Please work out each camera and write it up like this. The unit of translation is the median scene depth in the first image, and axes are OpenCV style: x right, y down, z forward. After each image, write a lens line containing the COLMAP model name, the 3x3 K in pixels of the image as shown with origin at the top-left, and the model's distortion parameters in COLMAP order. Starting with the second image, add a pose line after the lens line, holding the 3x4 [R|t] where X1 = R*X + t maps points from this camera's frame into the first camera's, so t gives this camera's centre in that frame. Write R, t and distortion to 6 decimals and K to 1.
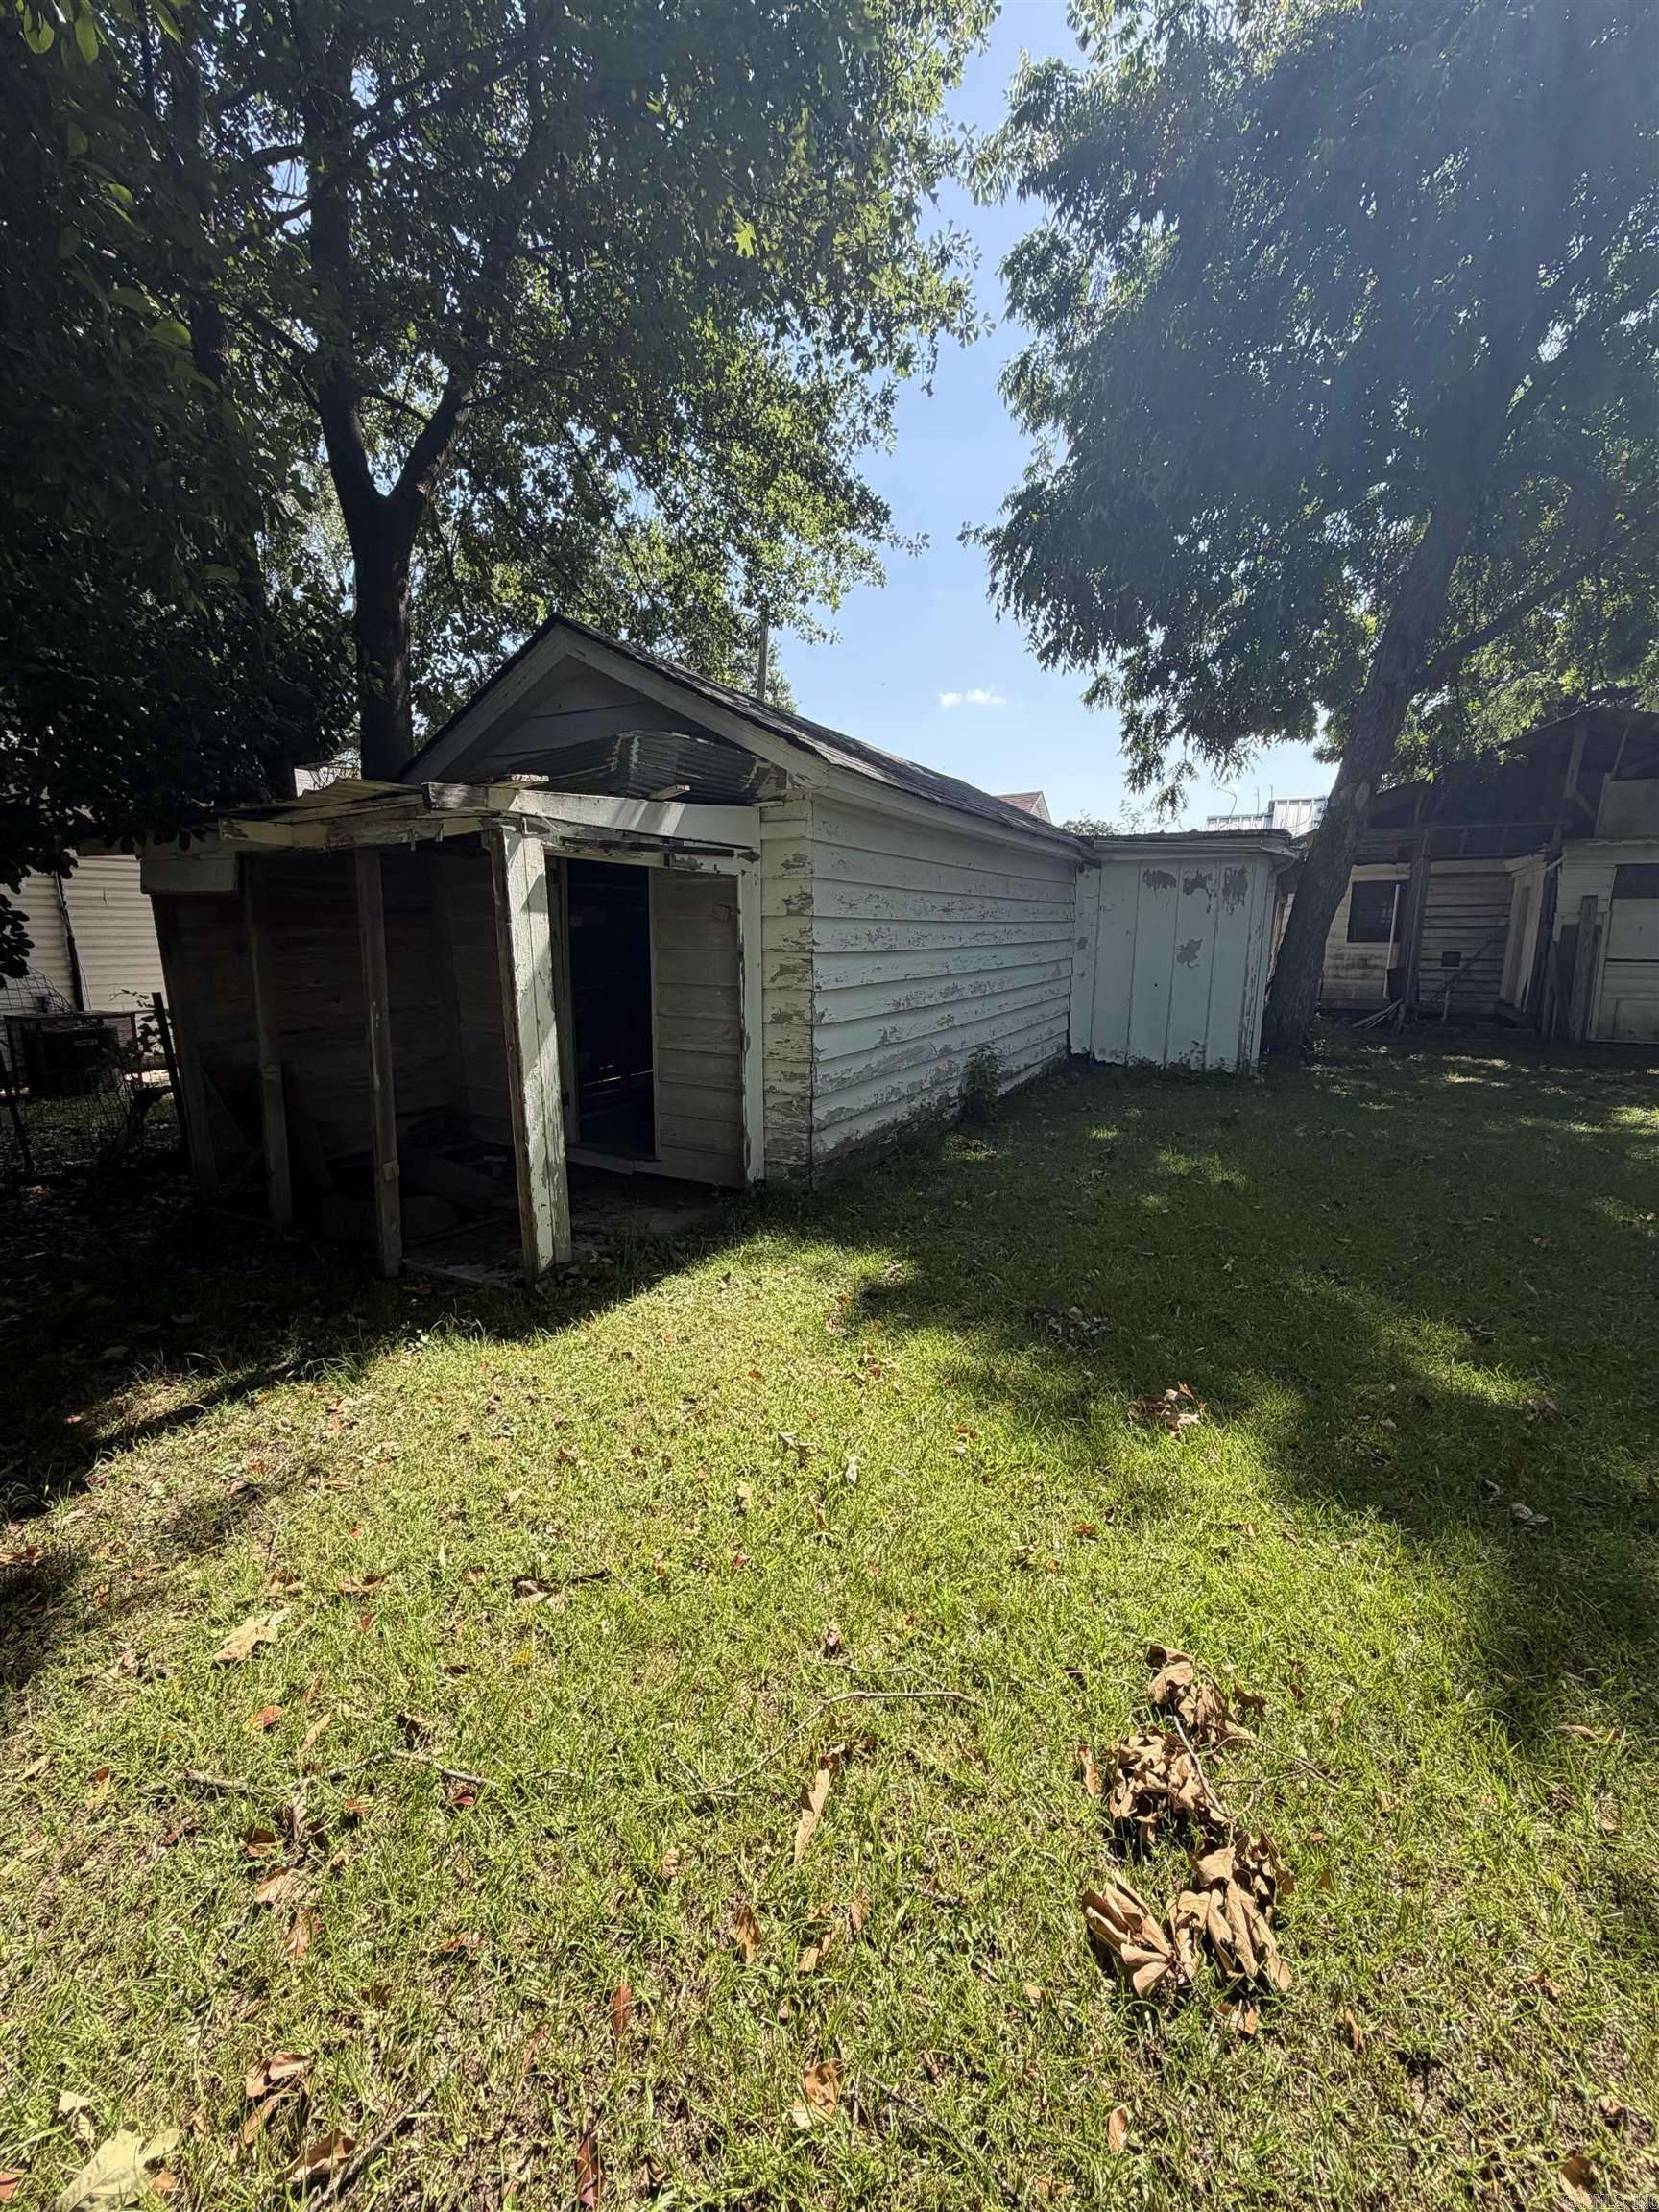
lens RADIAL K [[889.0, 0, 828.3], [0, 889.0, 1099.0], [0, 0, 1]] dist [-0.000310, 0.000296]
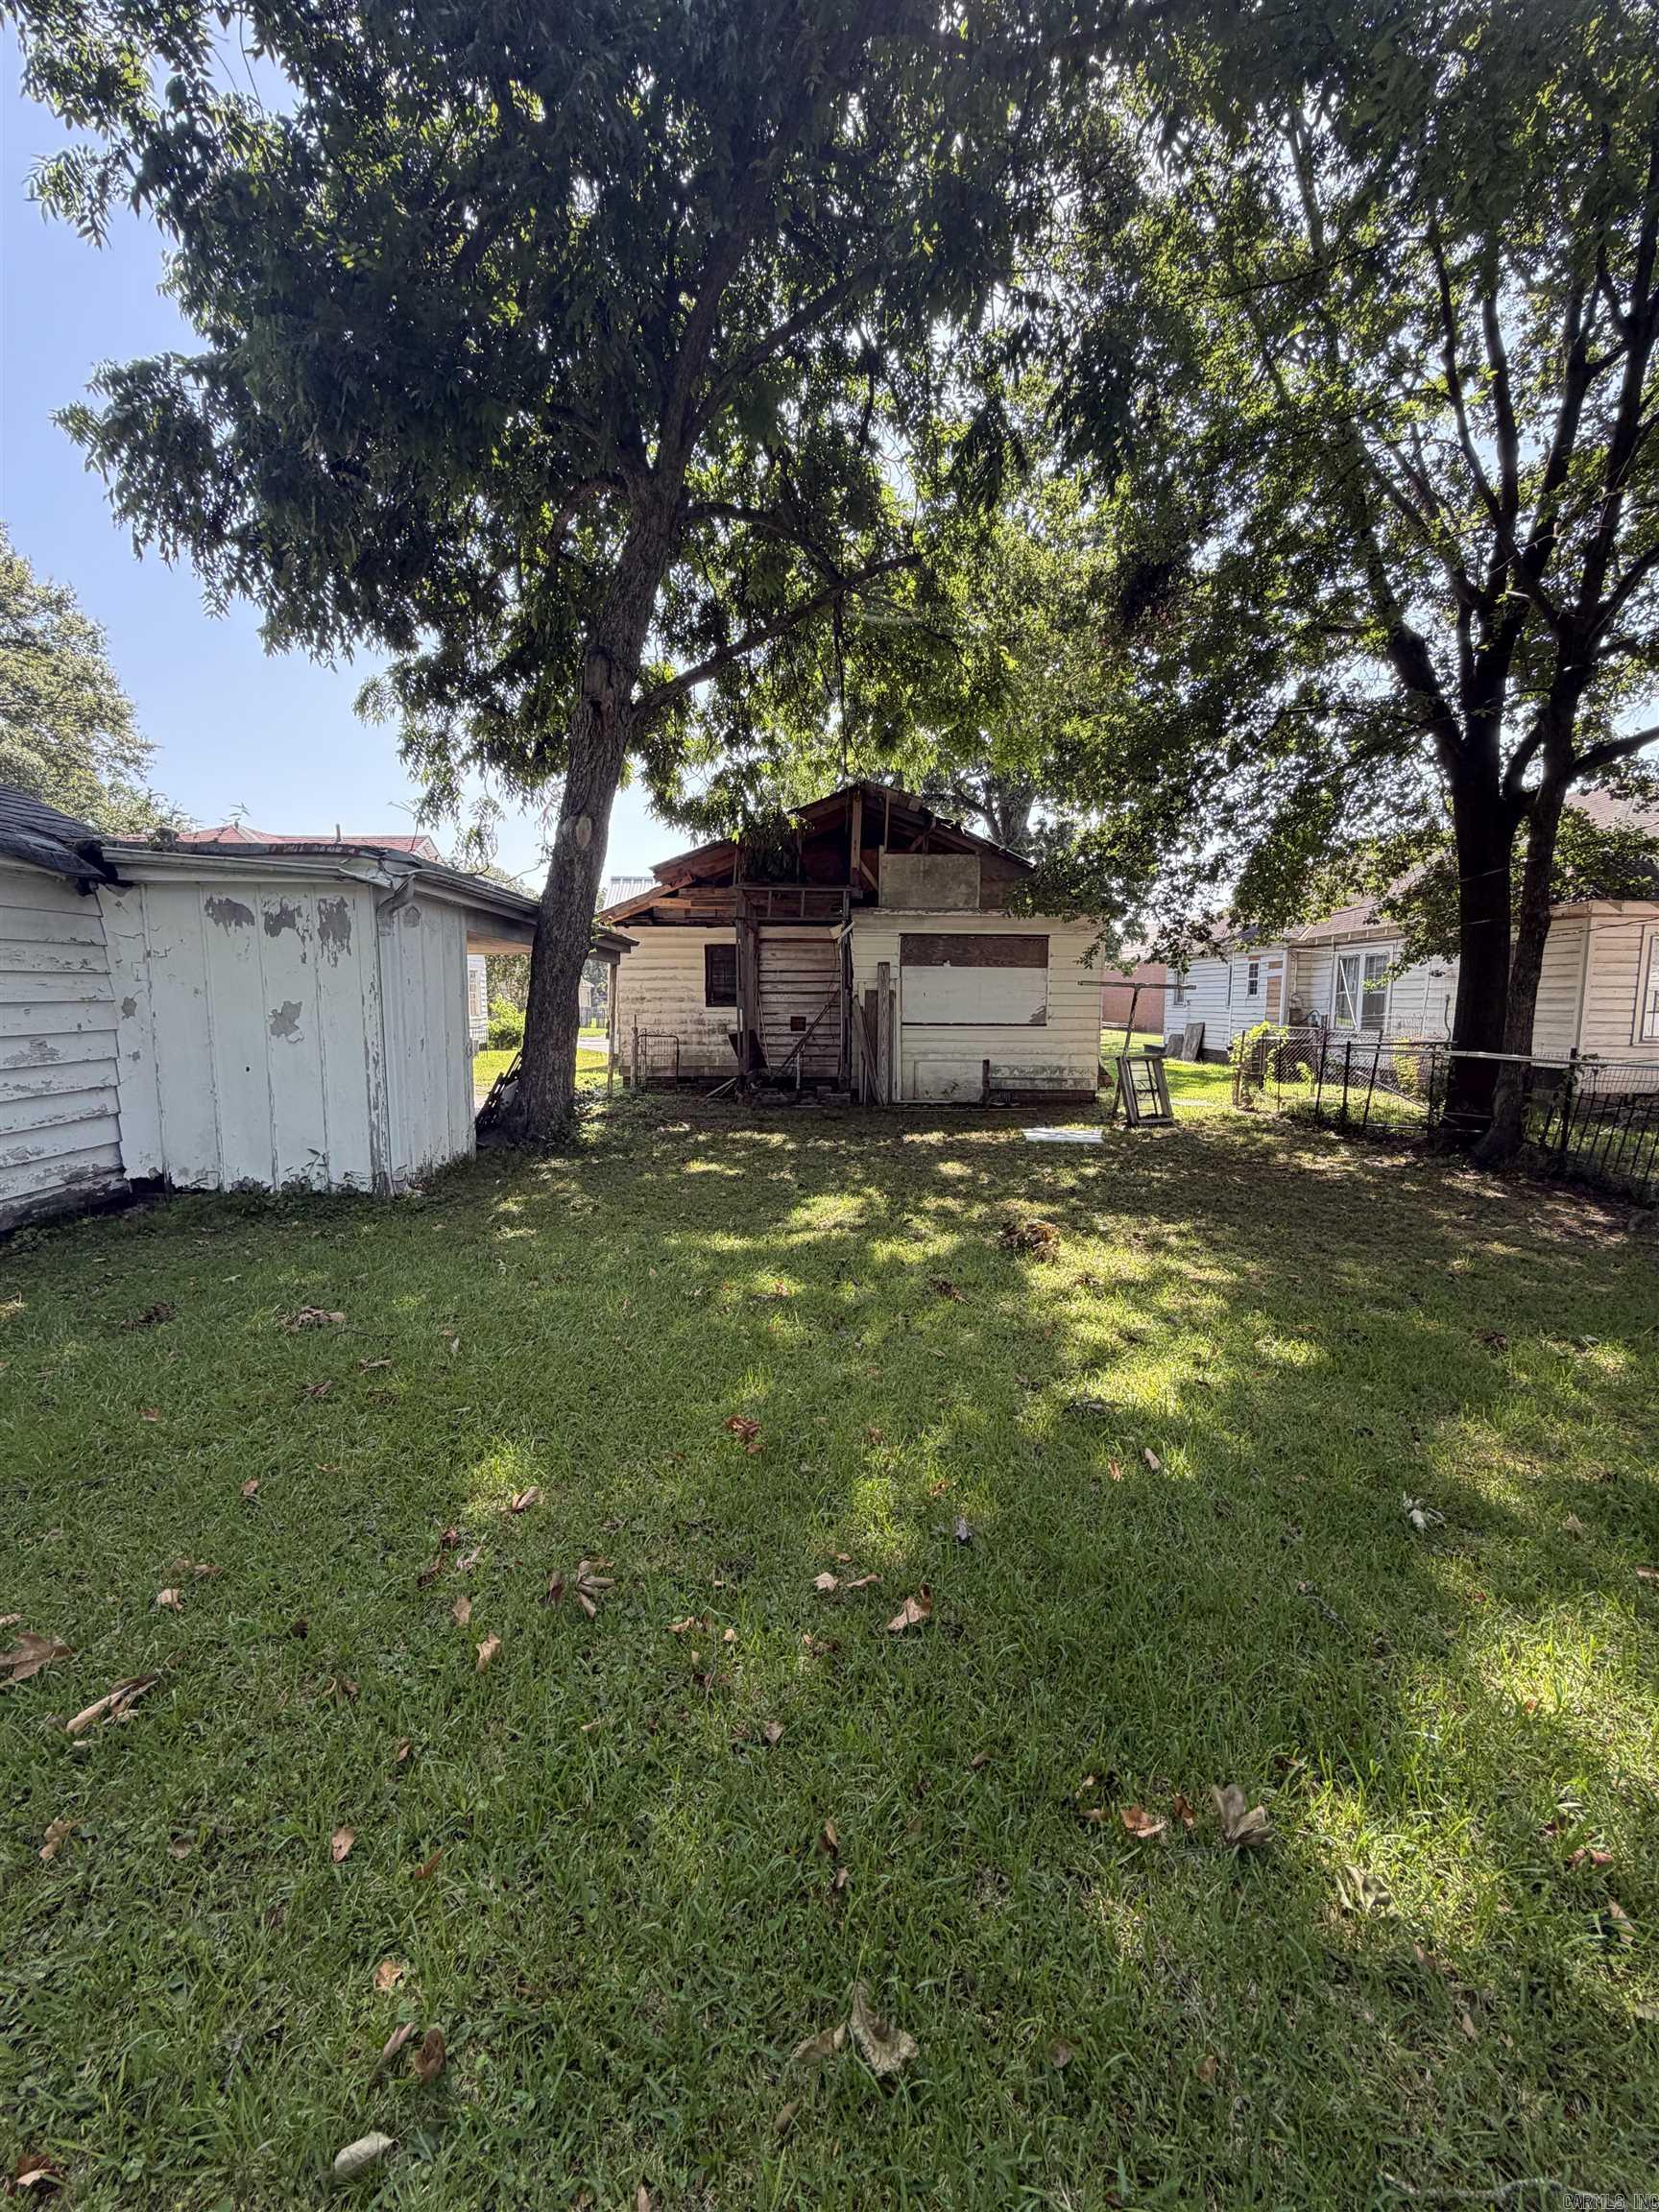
lens RADIAL K [[869.2, 0, 824.8], [0, 869.2, 1106.1], [0, 0, 1]] dist [0.000049, -0.000287]
pose [[0.875743, -0.053447, 0.479809, 0.739016], [0.082392, 0.995819, -0.039454, -0.066916], [-0.475694, 0.074084, 0.876485, 0.382049]]
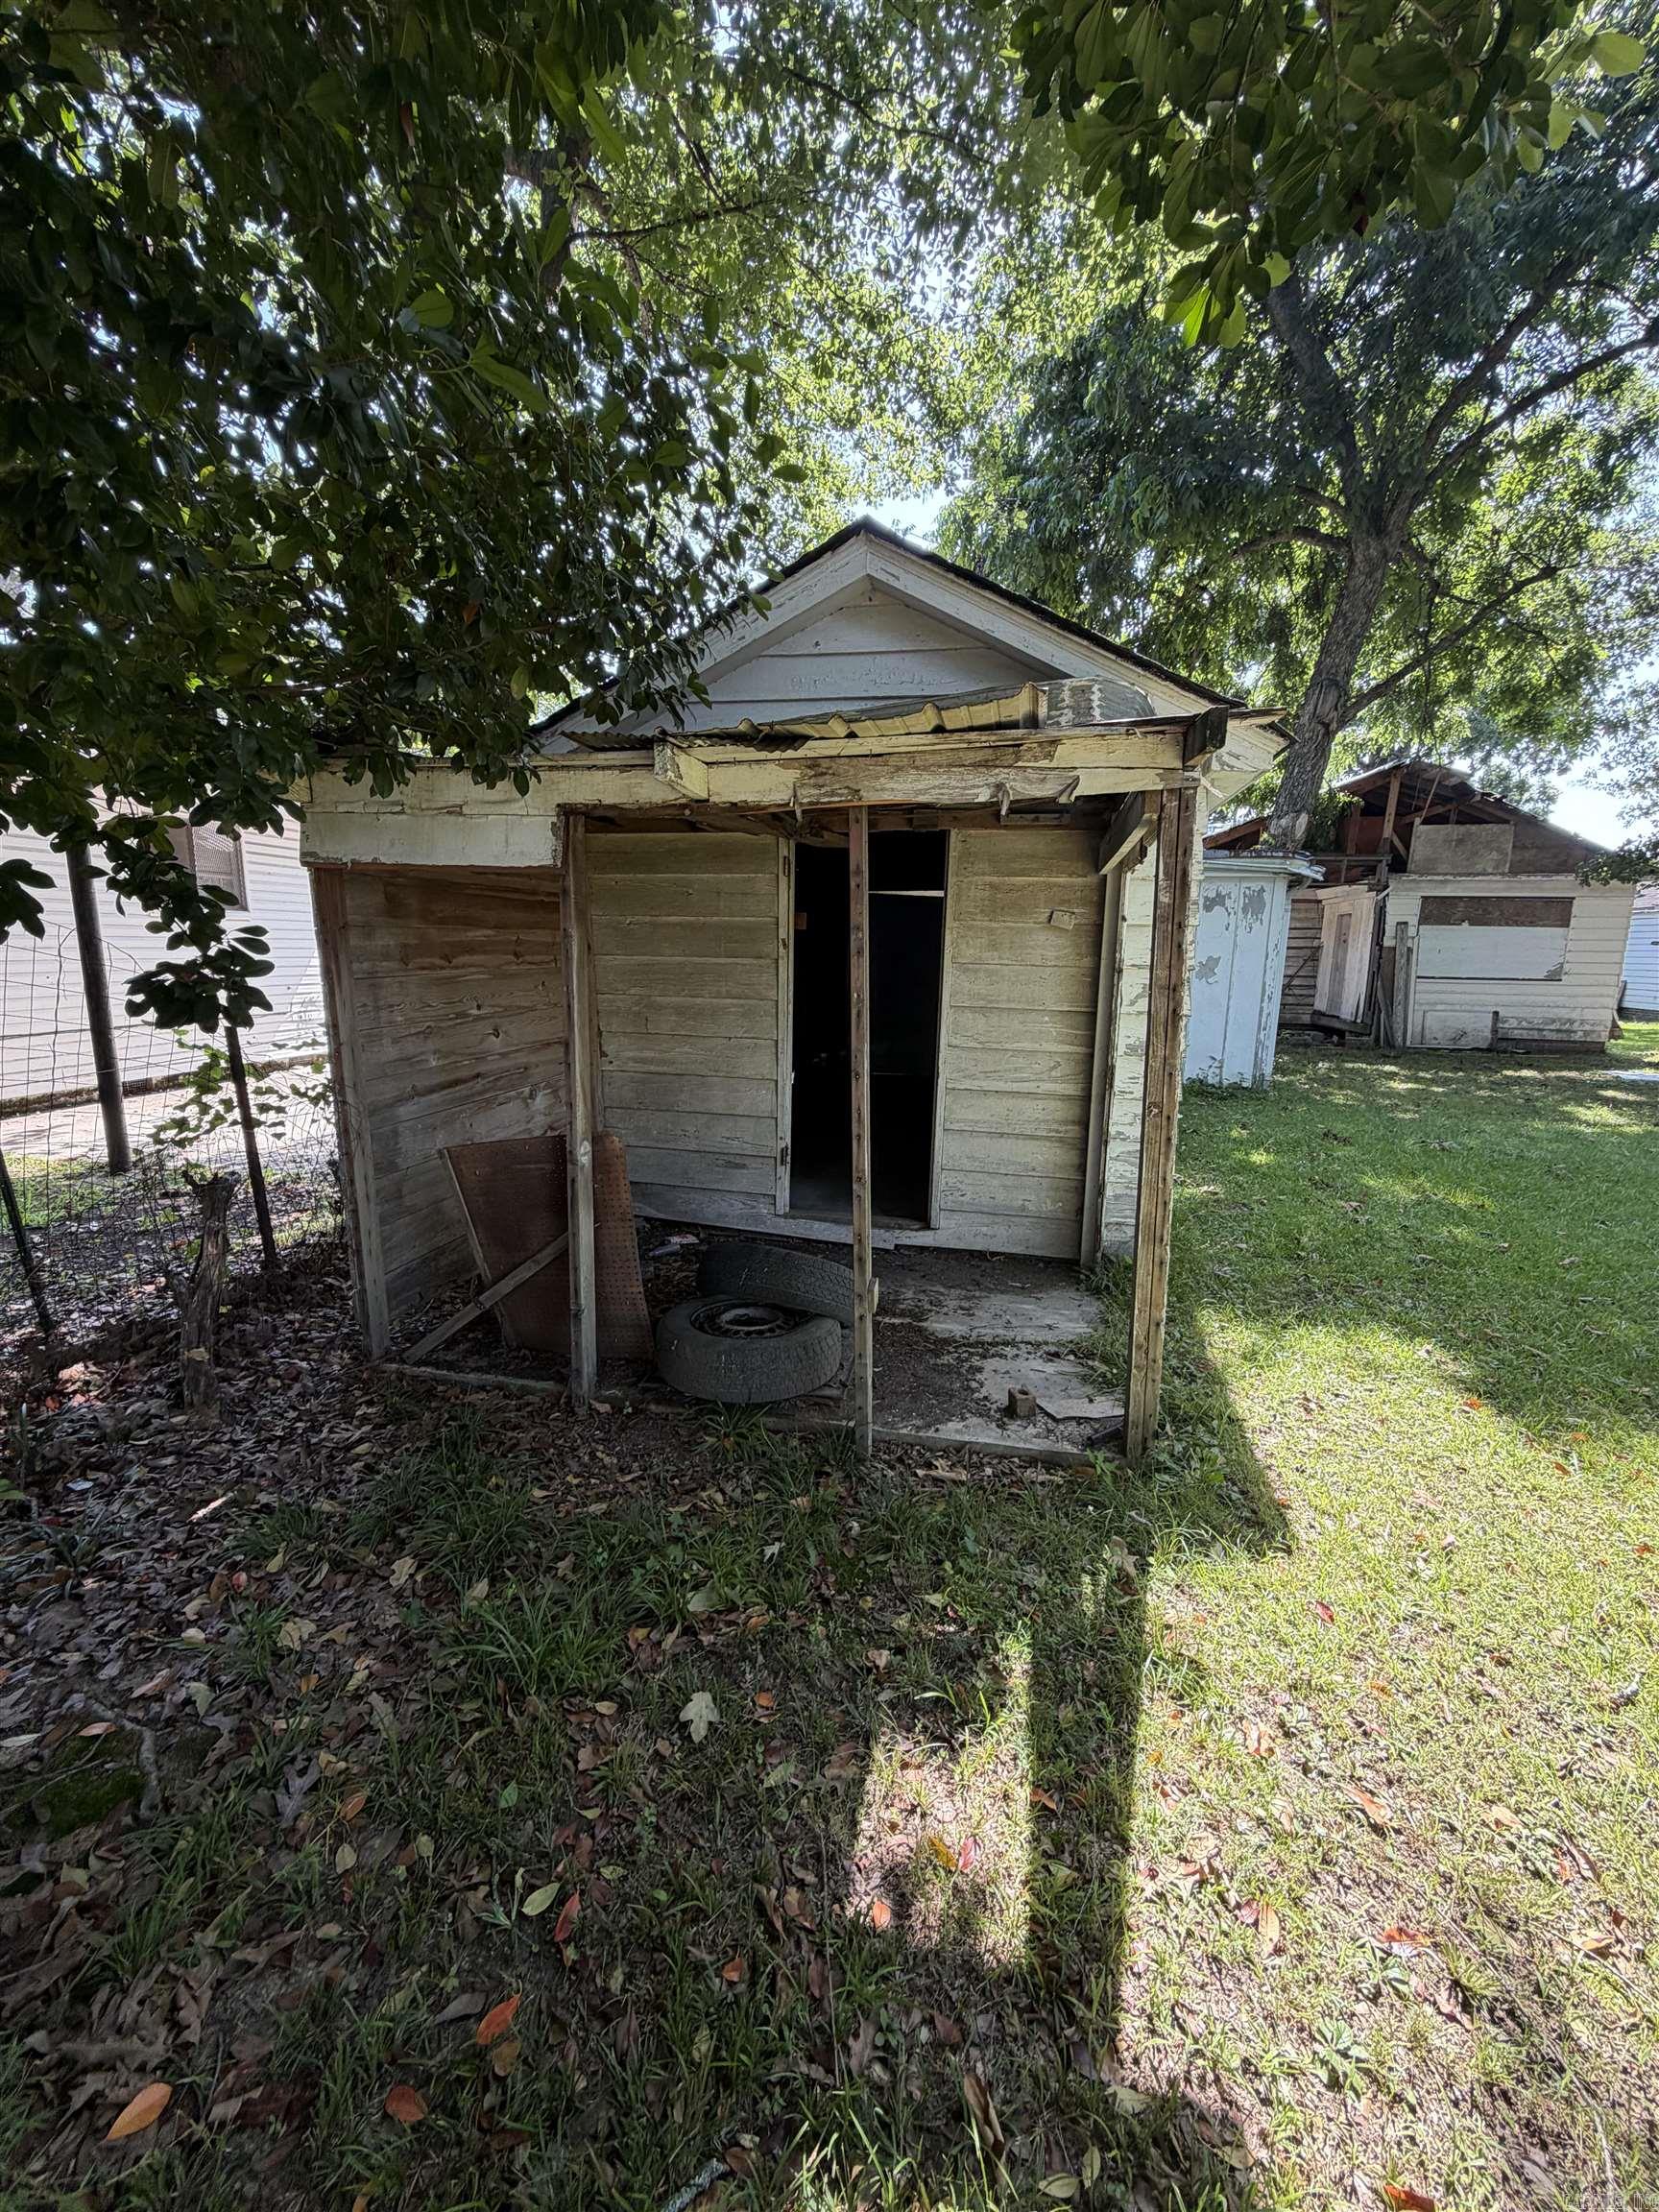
lens RADIAL K [[889.0, 0, 828.3], [0, 889.0, 1099.0], [0, 0, 1]] dist [-0.000310, 0.000296]
pose [[0.955548, -0.036410, 0.292578, -0.518418], [0.040481, 0.999149, -0.007871, -0.045247], [-0.292042, 0.019365, 0.956209, 0.272253]]
